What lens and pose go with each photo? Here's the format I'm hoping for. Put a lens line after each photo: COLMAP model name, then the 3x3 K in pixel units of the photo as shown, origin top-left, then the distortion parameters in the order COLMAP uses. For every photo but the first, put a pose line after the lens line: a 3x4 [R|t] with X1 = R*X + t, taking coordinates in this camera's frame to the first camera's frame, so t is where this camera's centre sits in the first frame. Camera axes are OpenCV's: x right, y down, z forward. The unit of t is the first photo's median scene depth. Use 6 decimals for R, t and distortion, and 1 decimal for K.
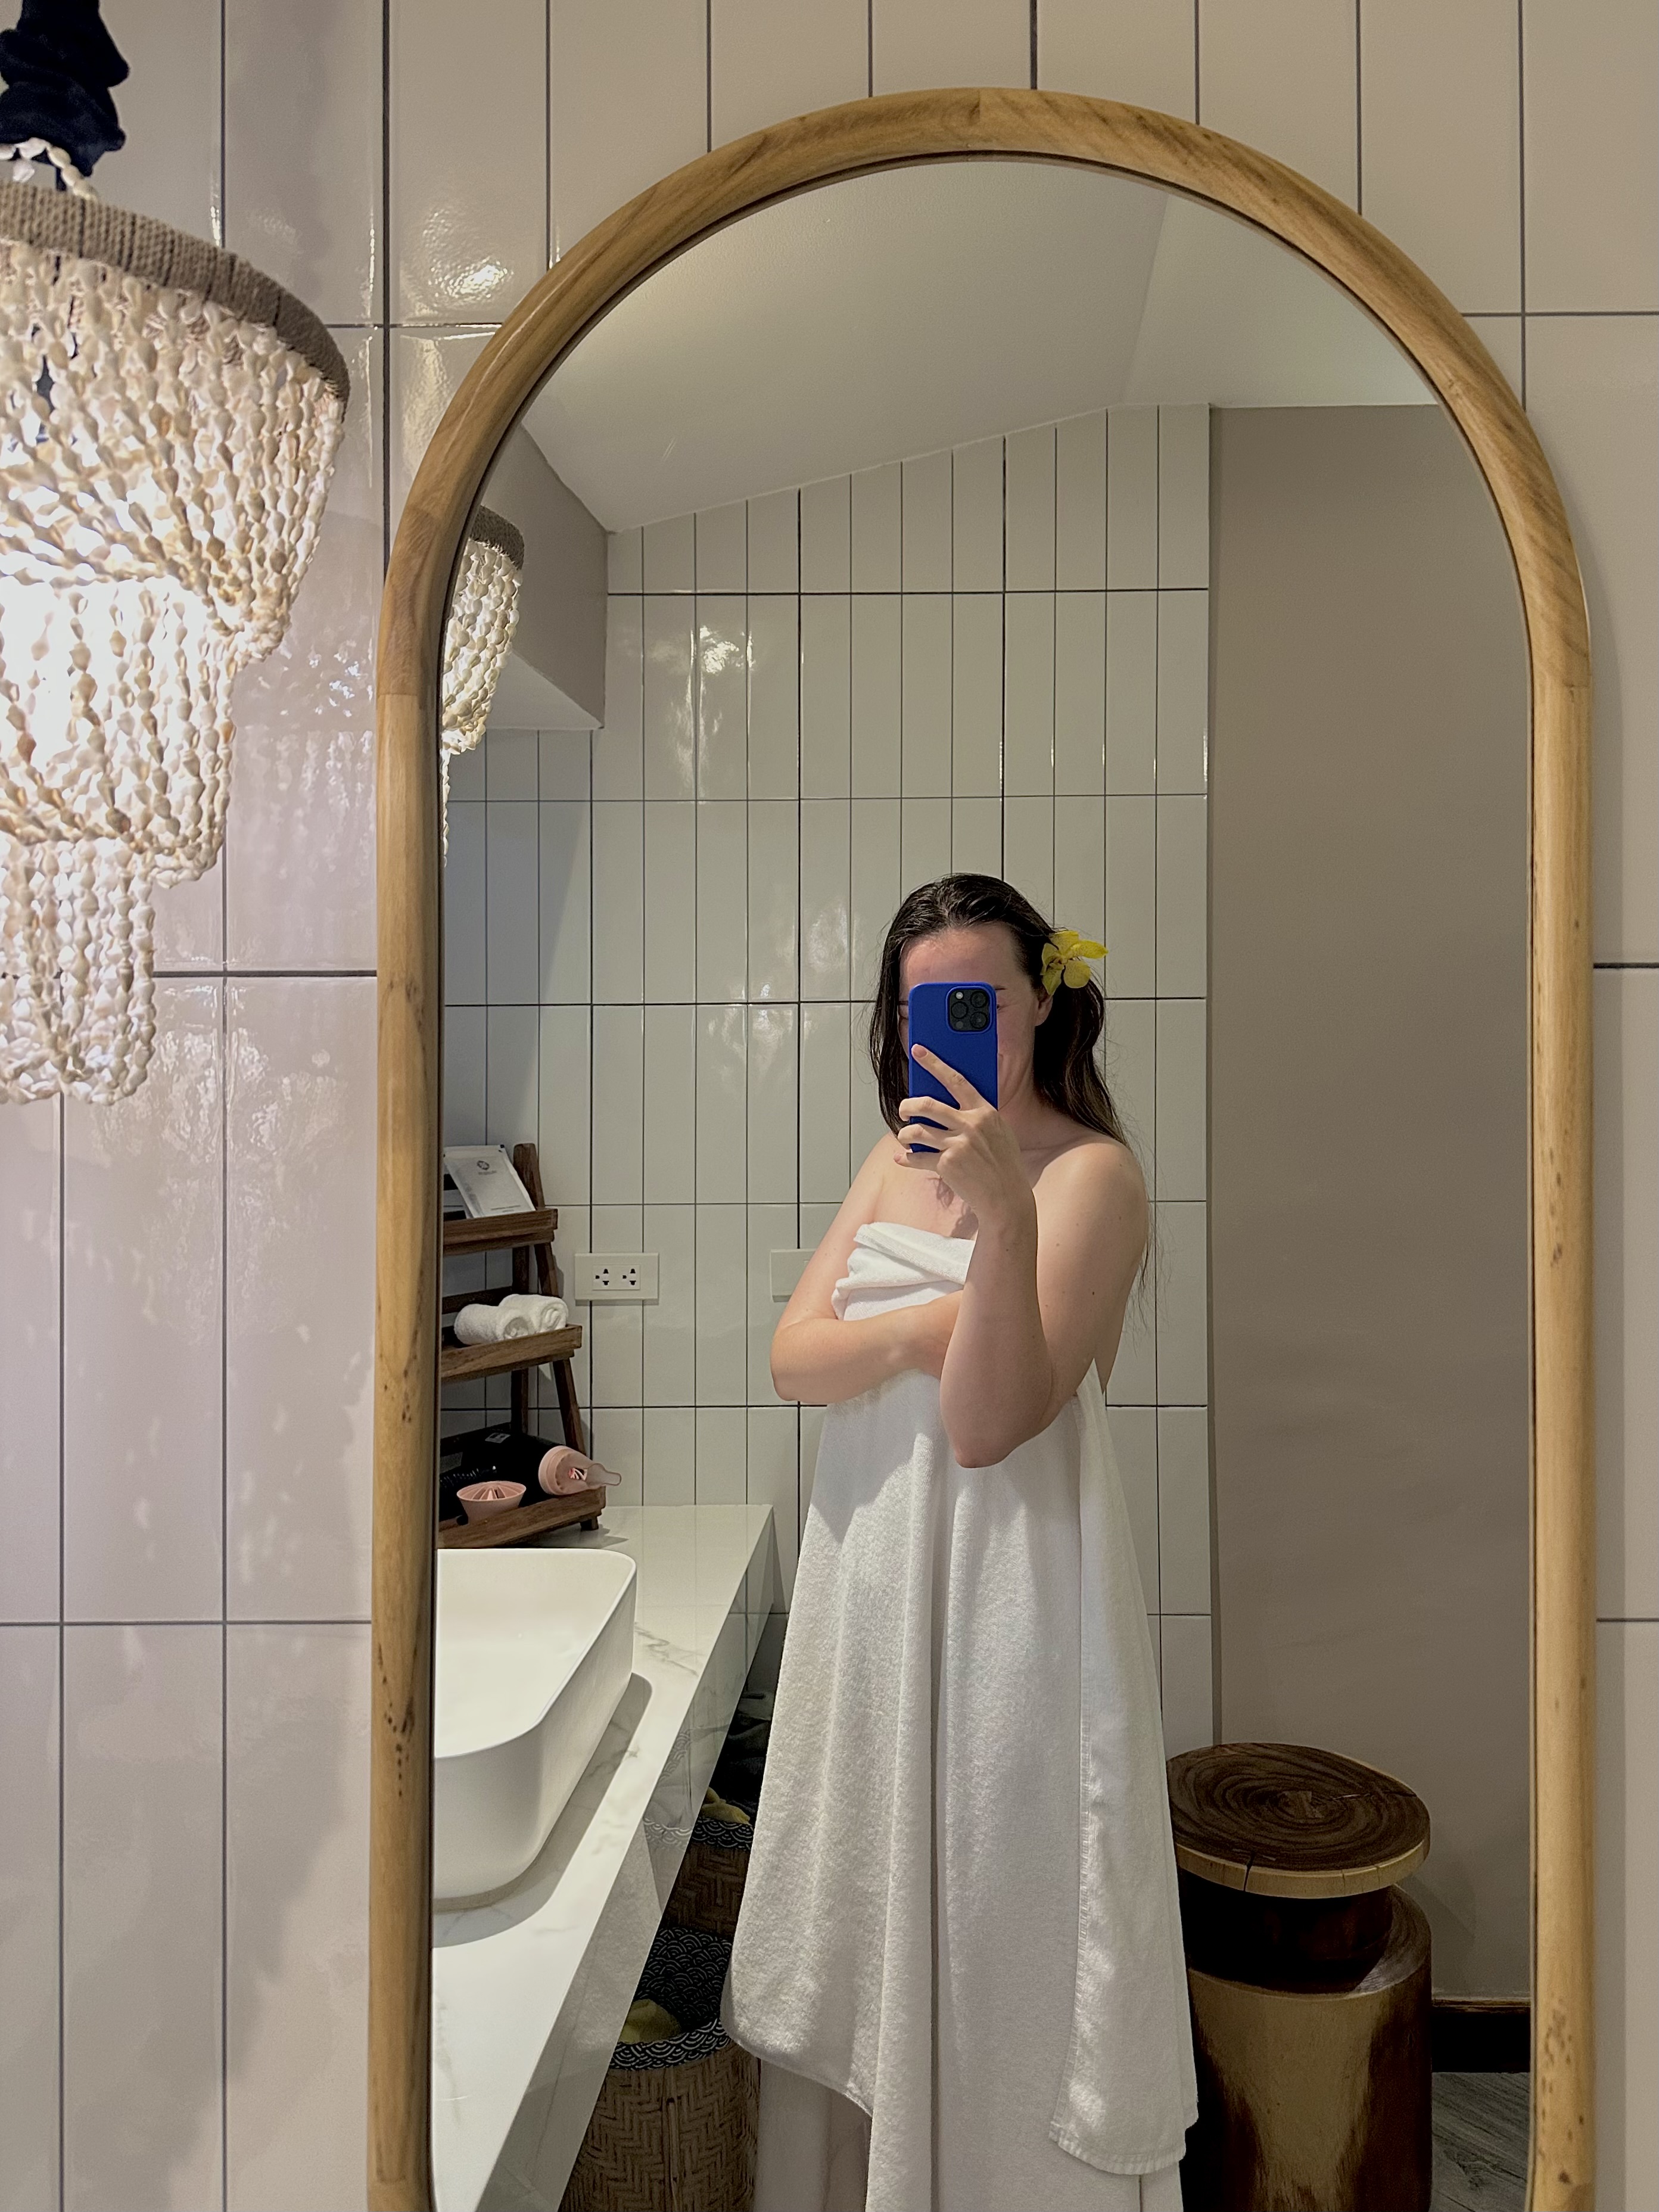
lens RADIAL K [[1544.9, 0, 781.5], [0, 1544.9, 1002.5], [0, 0, 1]] dist [-0.006388, -0.011451]
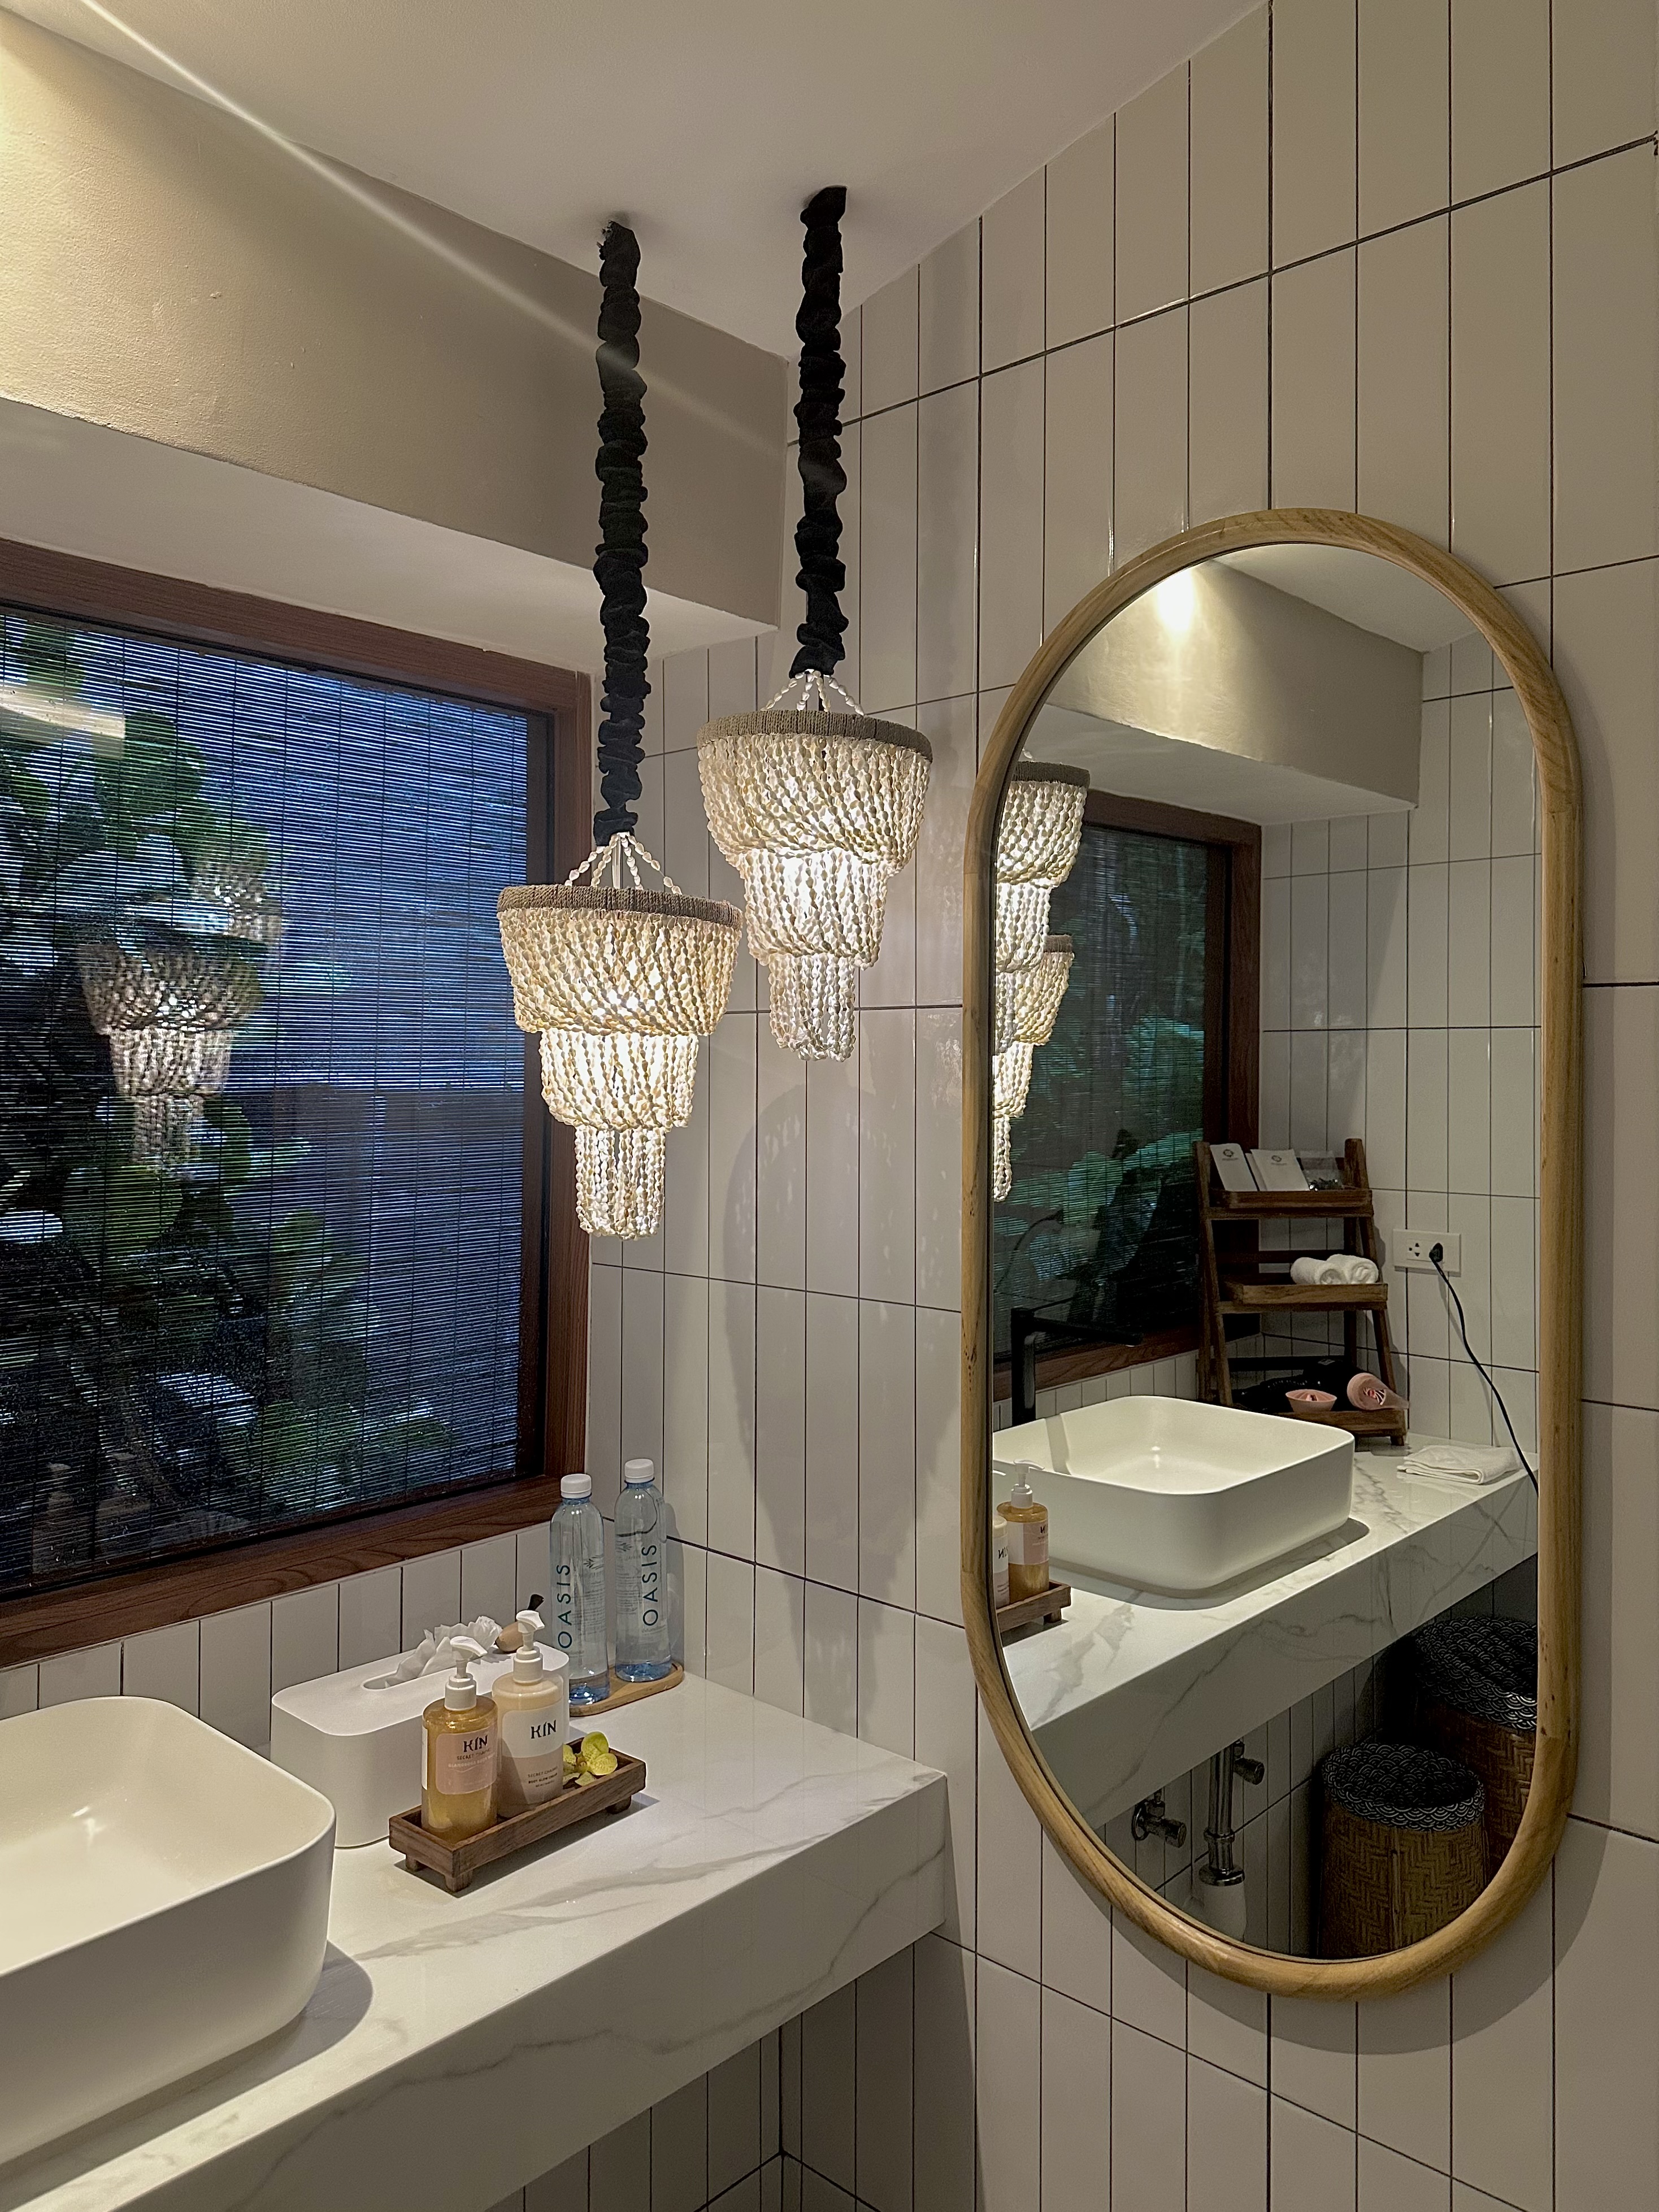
lens RADIAL K [[1545.1, 0, 828.8], [0, 1545.1, 1120.3], [0, 0, 1]] dist [-0.006388, -0.011451]
pose [[0.747191, 0.029612, -0.663949, 1.216892], [0.001110, 0.998950, 0.045801, 0.049434], [0.664608, -0.034959, 0.746374, -0.860357]]
